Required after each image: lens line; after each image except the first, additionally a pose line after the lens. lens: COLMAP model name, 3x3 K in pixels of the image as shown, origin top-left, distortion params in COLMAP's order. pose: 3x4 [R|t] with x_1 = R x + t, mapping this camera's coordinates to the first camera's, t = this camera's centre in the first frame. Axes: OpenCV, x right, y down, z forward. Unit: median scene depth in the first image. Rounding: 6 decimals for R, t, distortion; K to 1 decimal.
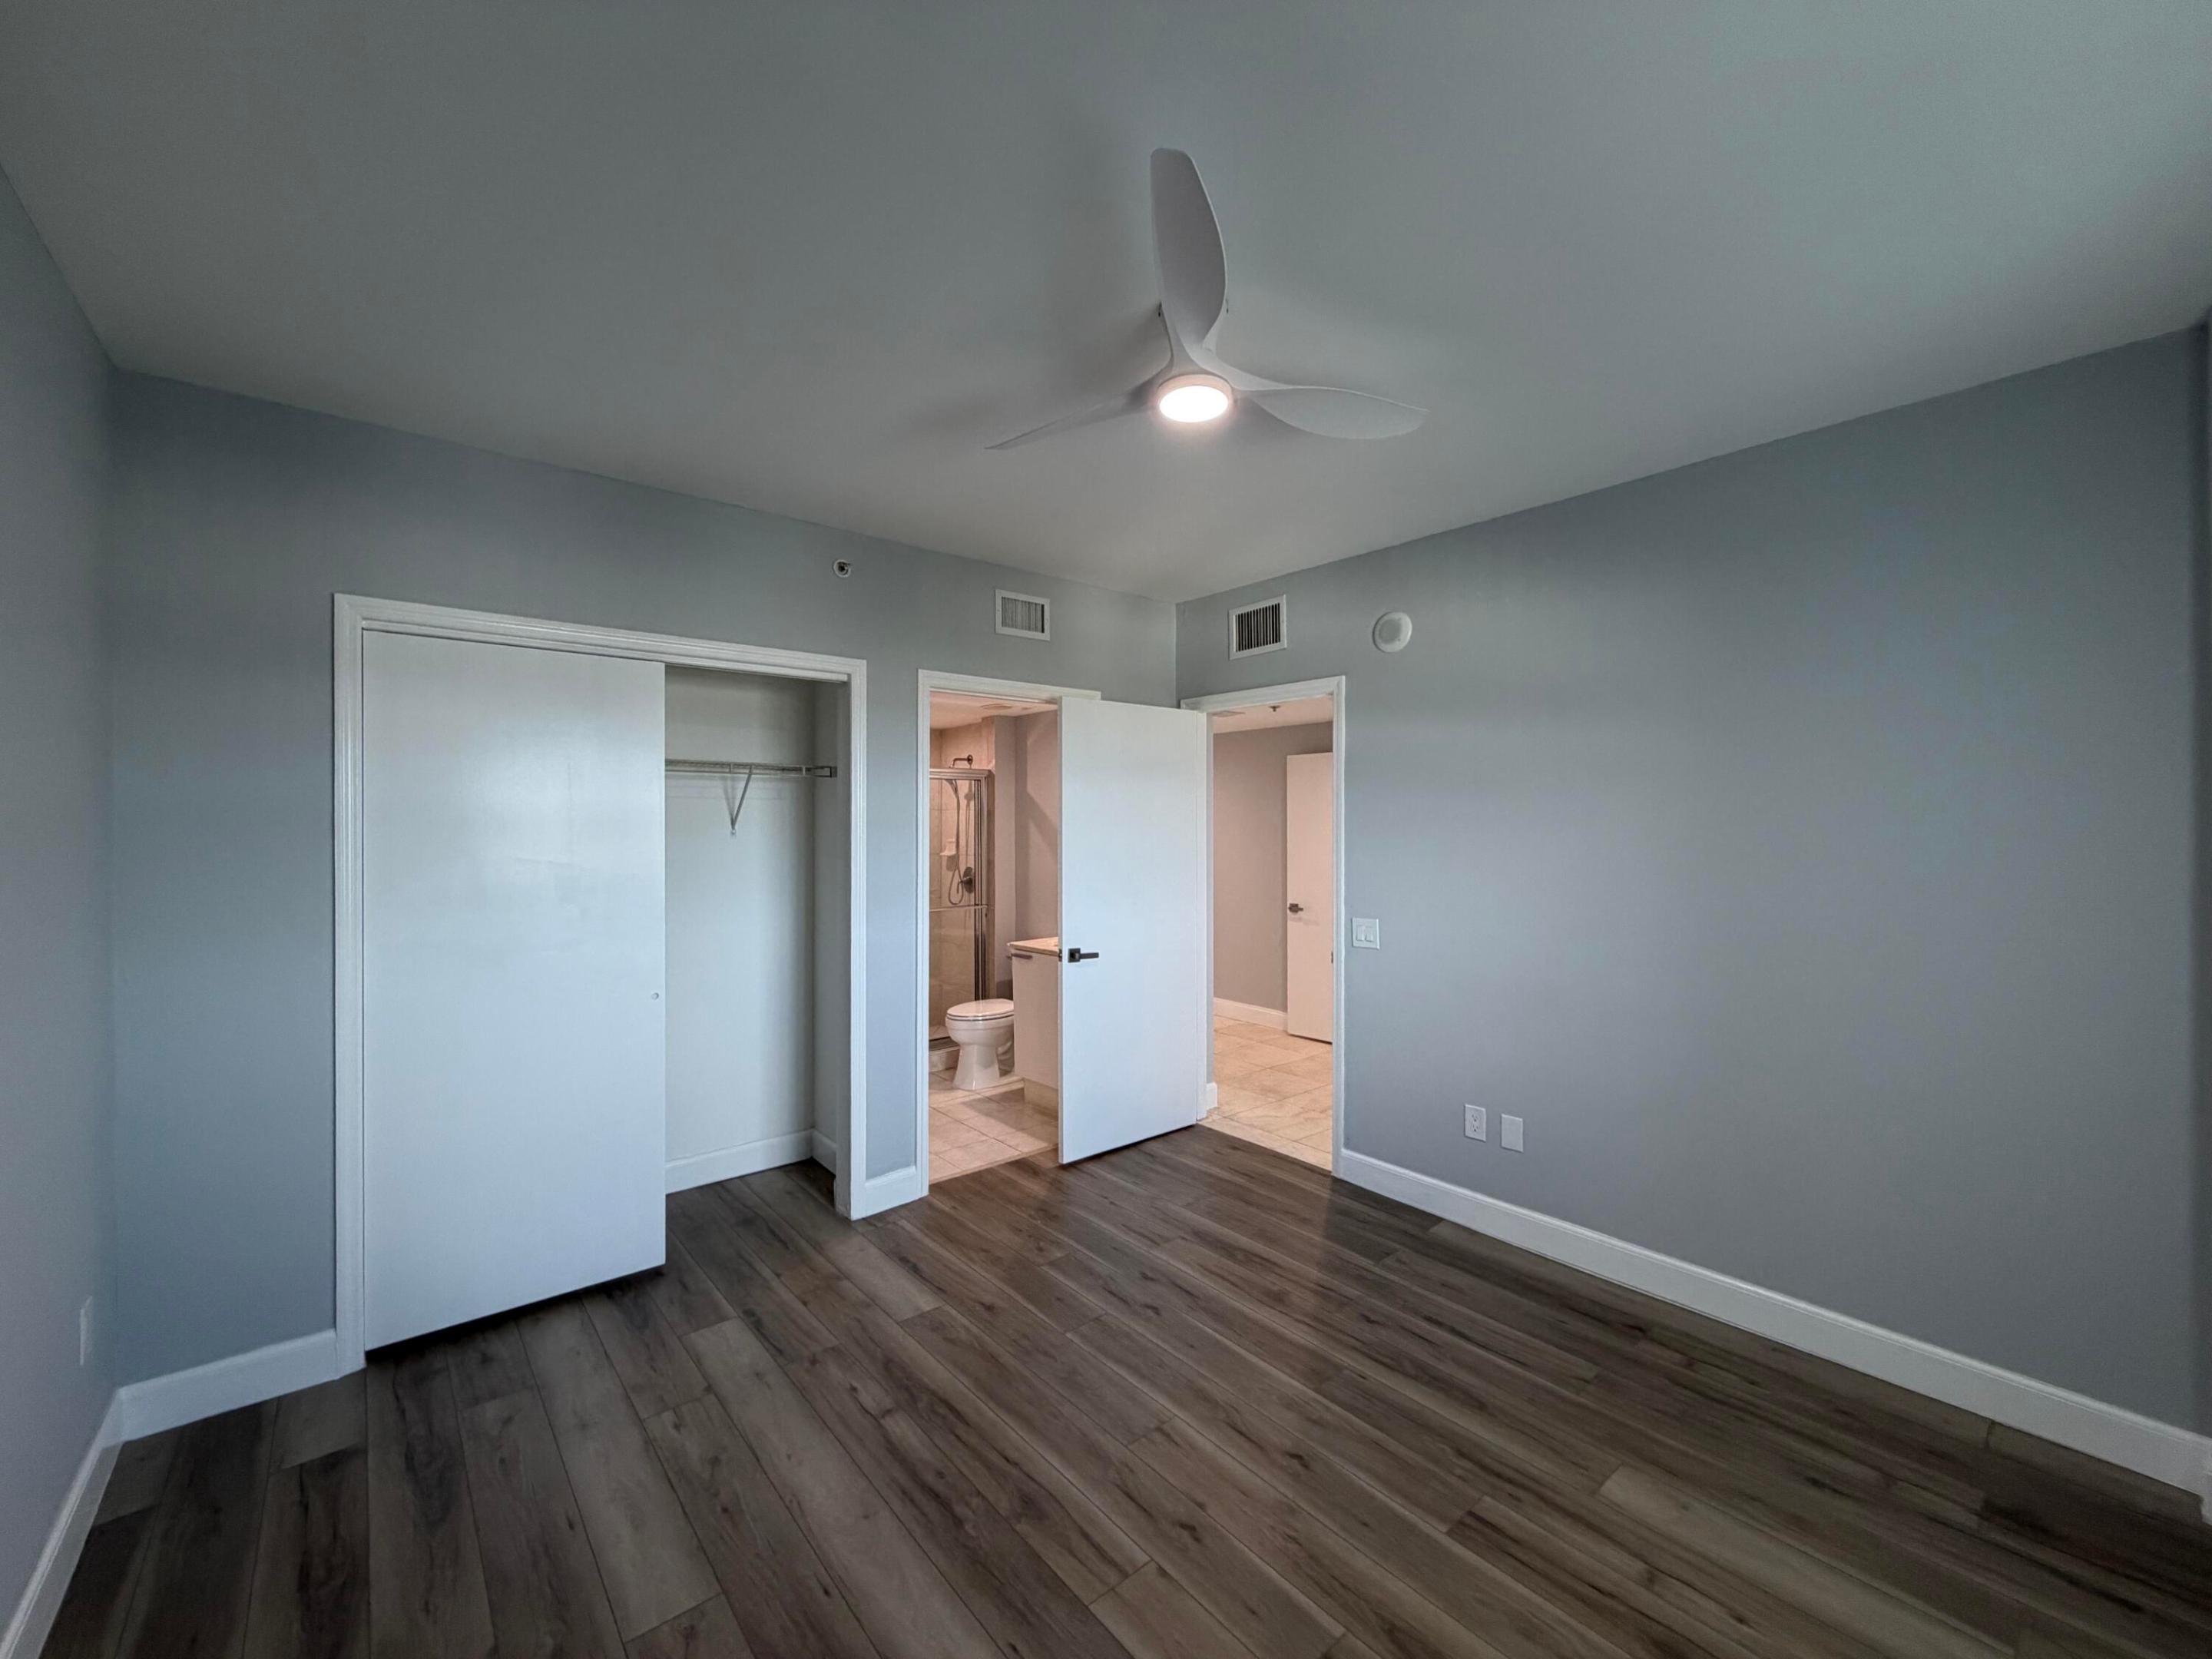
lens RADIAL K [[899.0, 0, 1103.2], [0, 899.0, 830.8], [0, 0, 1]] dist [0.006934, -0.000446]
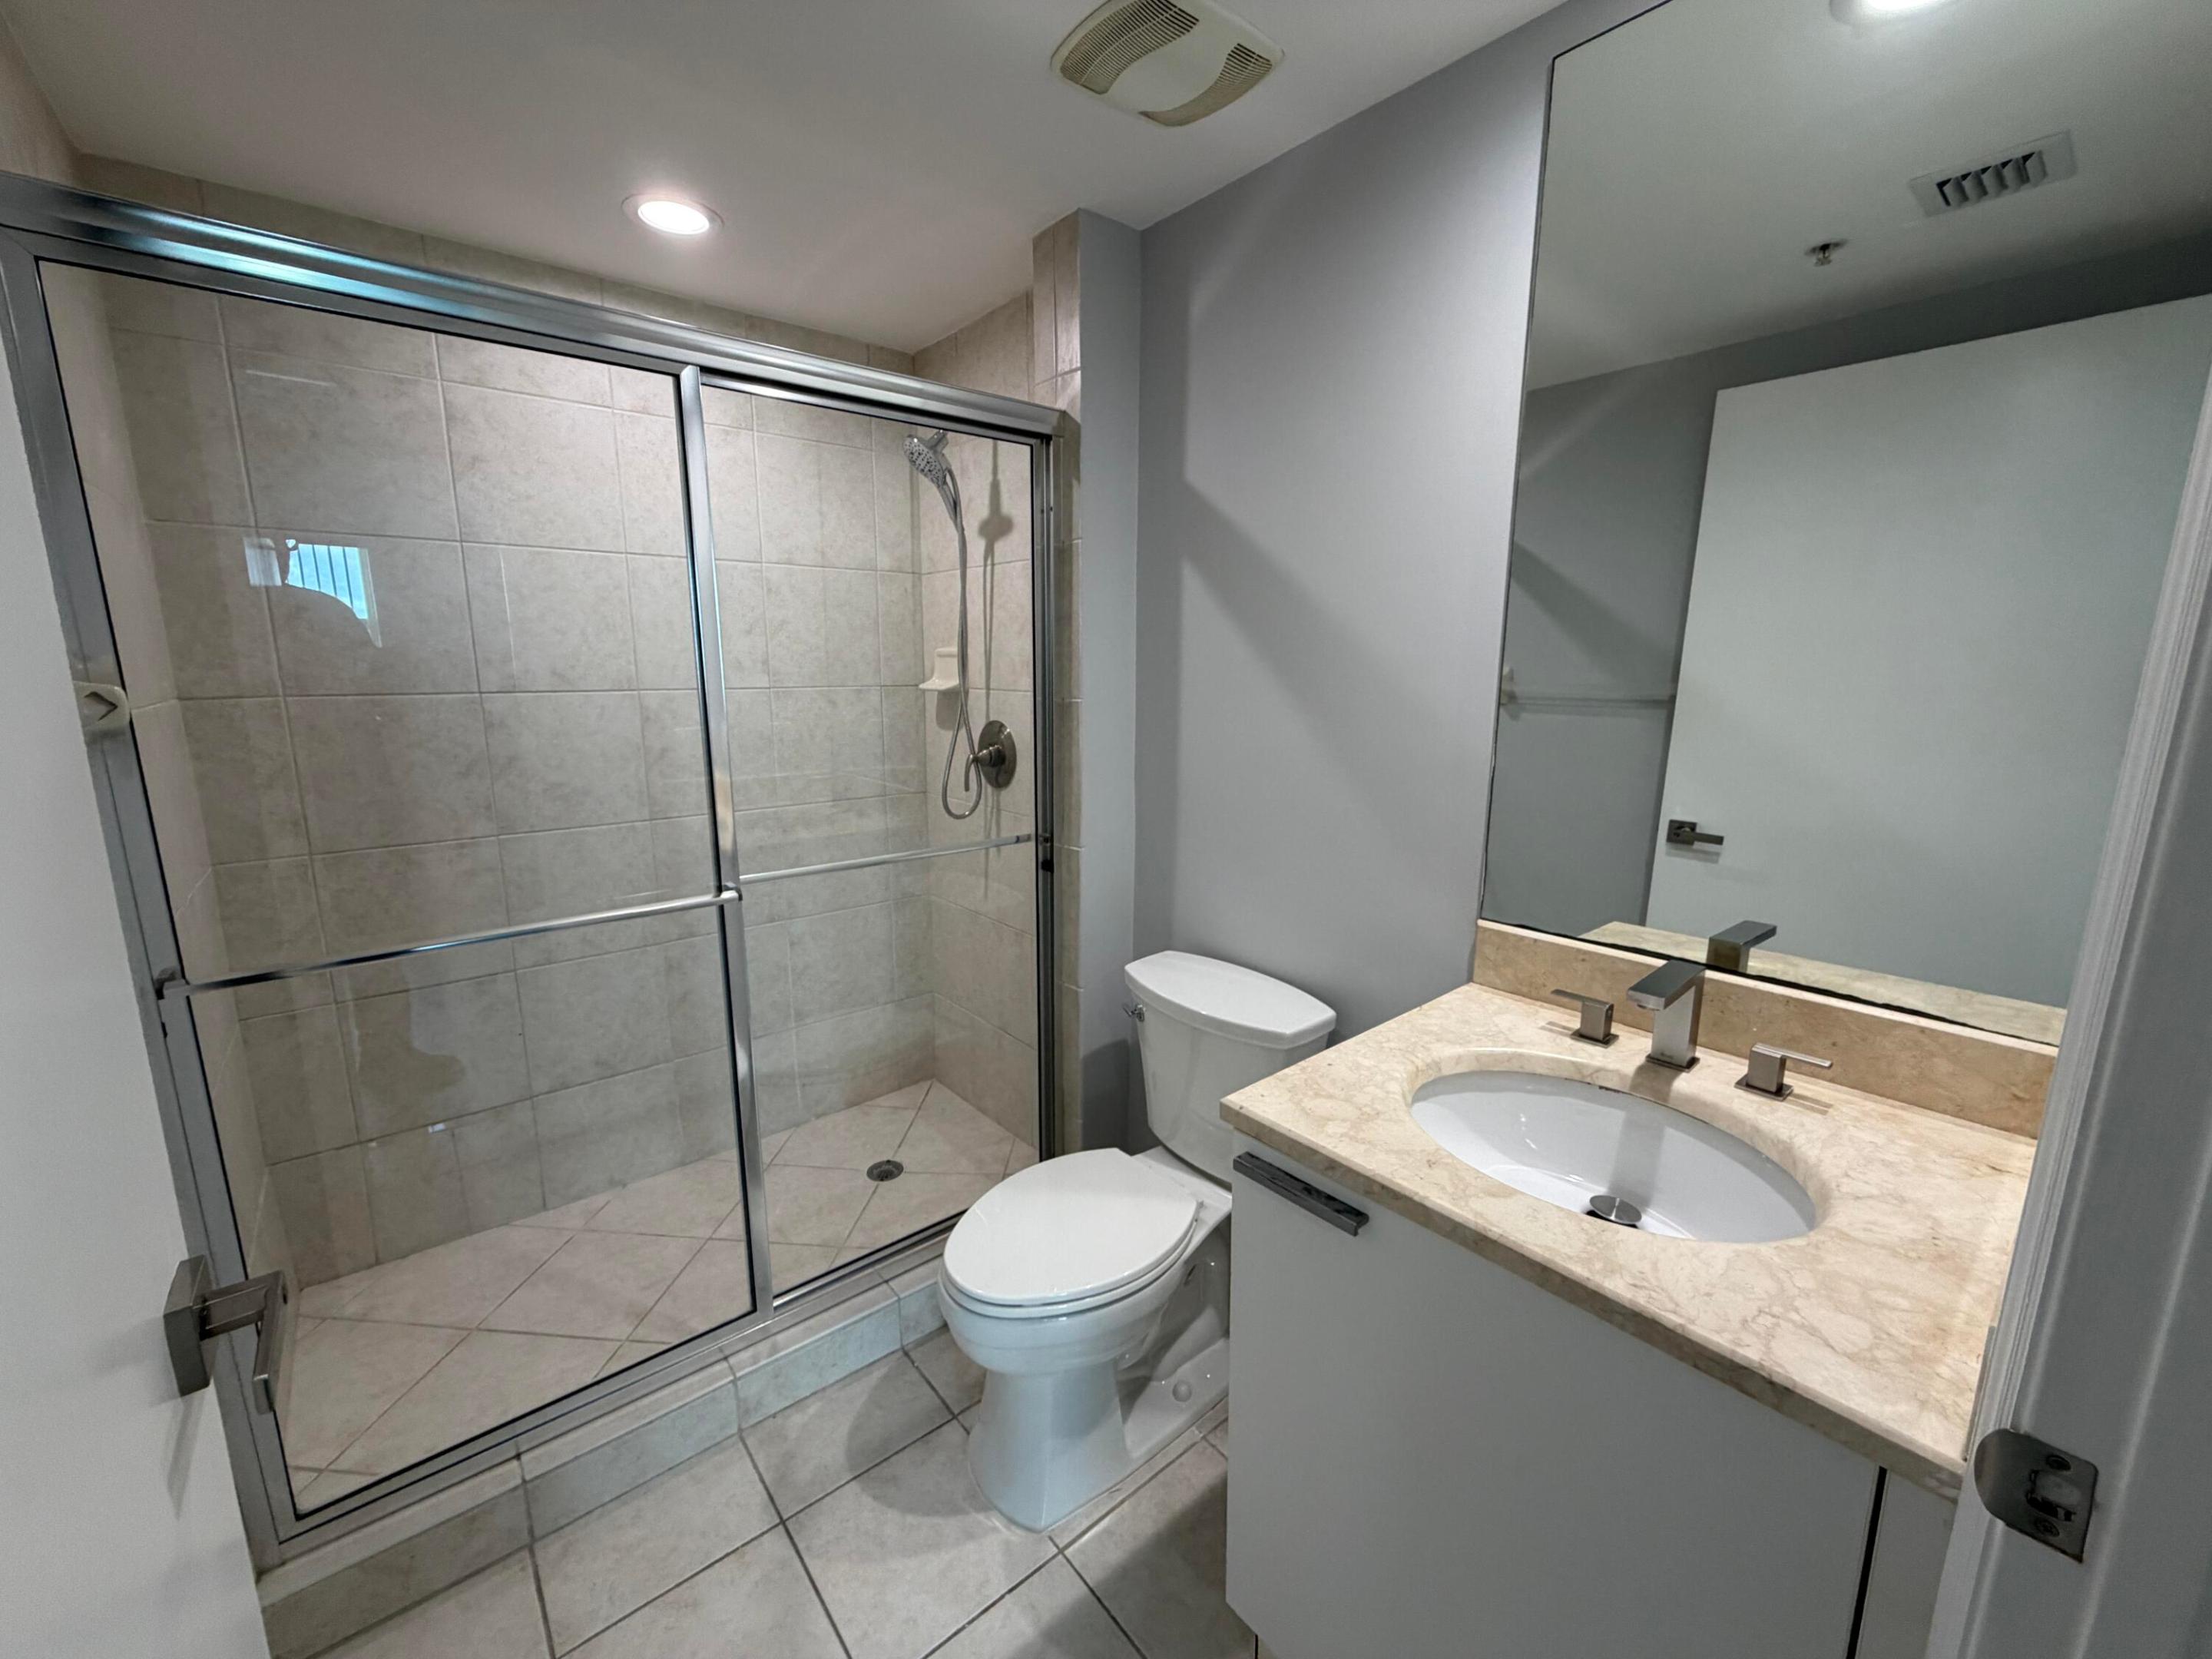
lens RADIAL K [[899.0, 0, 1106.4], [0, 899.0, 831.7], [0, 0, 1]] dist [0.006934, -0.000446]
pose [[0.999982, 0.006039, -0.000303, -0.101179], [-0.005876, 0.982359, 0.186911, 0.014677], [0.001426, -0.186906, 0.982377, 0.615516]]
